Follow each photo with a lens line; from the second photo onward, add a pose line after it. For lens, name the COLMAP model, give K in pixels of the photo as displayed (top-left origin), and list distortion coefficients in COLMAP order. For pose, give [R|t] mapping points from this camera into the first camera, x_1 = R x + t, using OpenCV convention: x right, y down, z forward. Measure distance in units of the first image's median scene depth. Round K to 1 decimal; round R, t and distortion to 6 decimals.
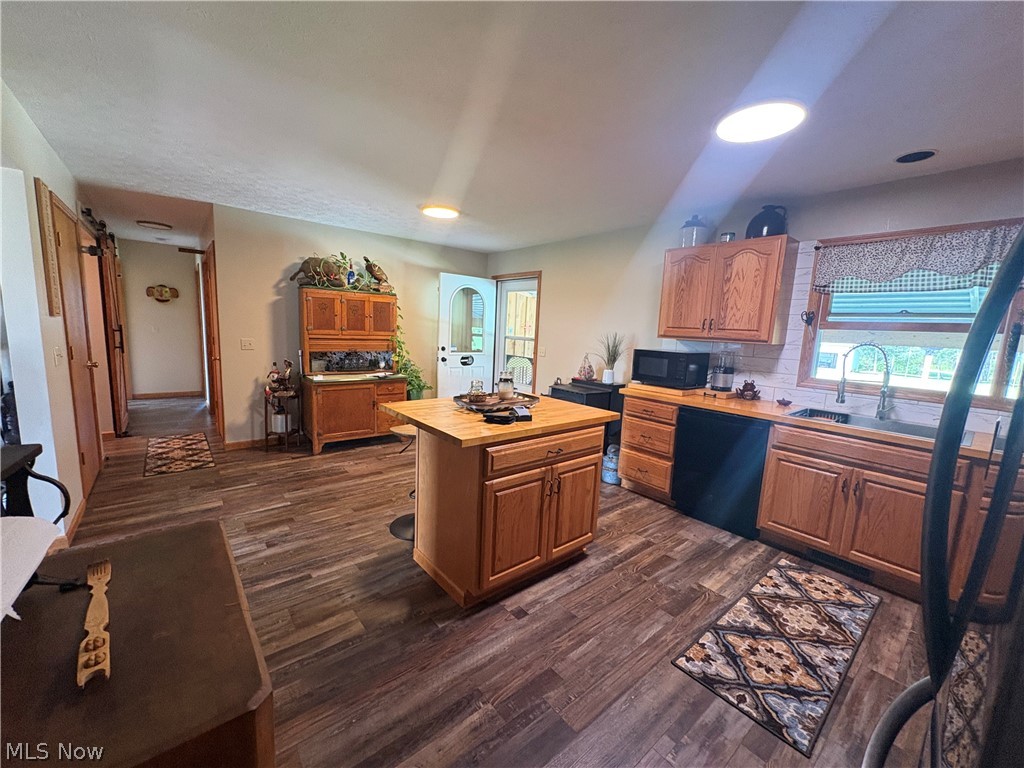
lens RADIAL K [[411.2, 0, 513.2], [0, 411.2, 384.8], [0, 0, 1]] dist [-0.002617, 0.000670]
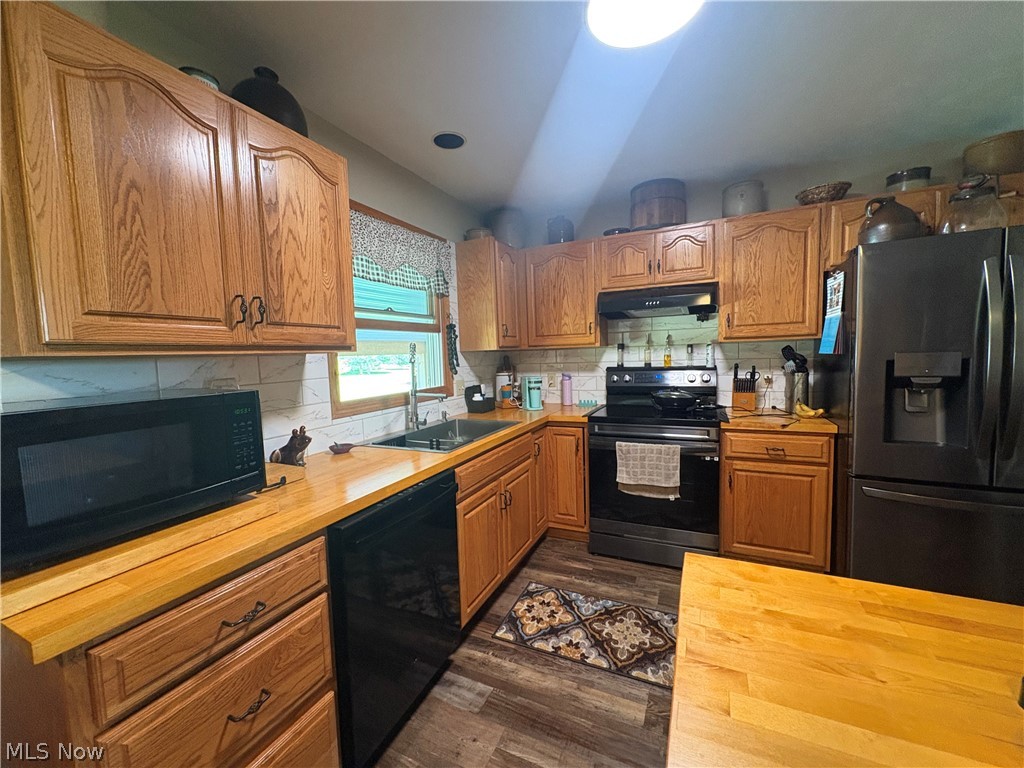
lens RADIAL K [[411.2, 0, 506.9], [0, 411.2, 385.3], [0, 0, 1]] dist [-0.002617, 0.000670]
pose [[-0.422627, -0.099653, 0.900808, 0.028193], [0.143062, 0.974140, 0.174885, -0.143997], [-0.894941, 0.202783, -0.397441, 1.225232]]
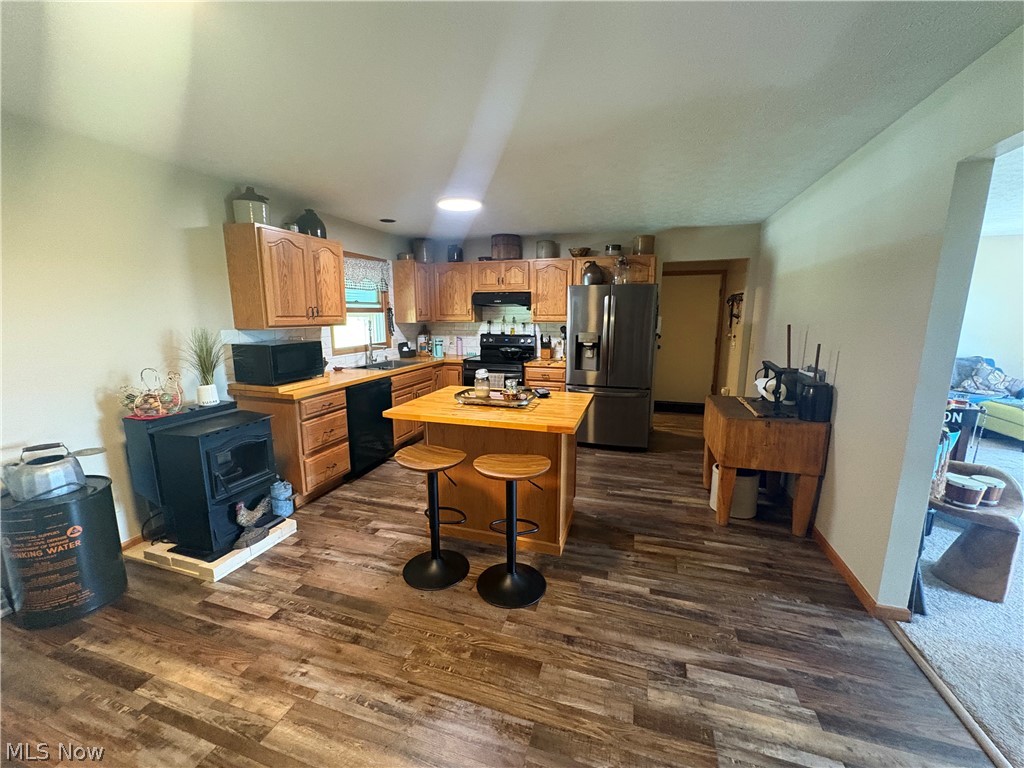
lens RADIAL K [[411.2, 0, 511.7], [0, 411.2, 385.9], [0, 0, 1]] dist [-0.002617, 0.000670]
pose [[-0.544180, -0.190989, 0.816940, -0.913754], [0.094305, 0.953647, 0.285768, -0.284233], [-0.833651, 0.232551, -0.500944, 1.479171]]
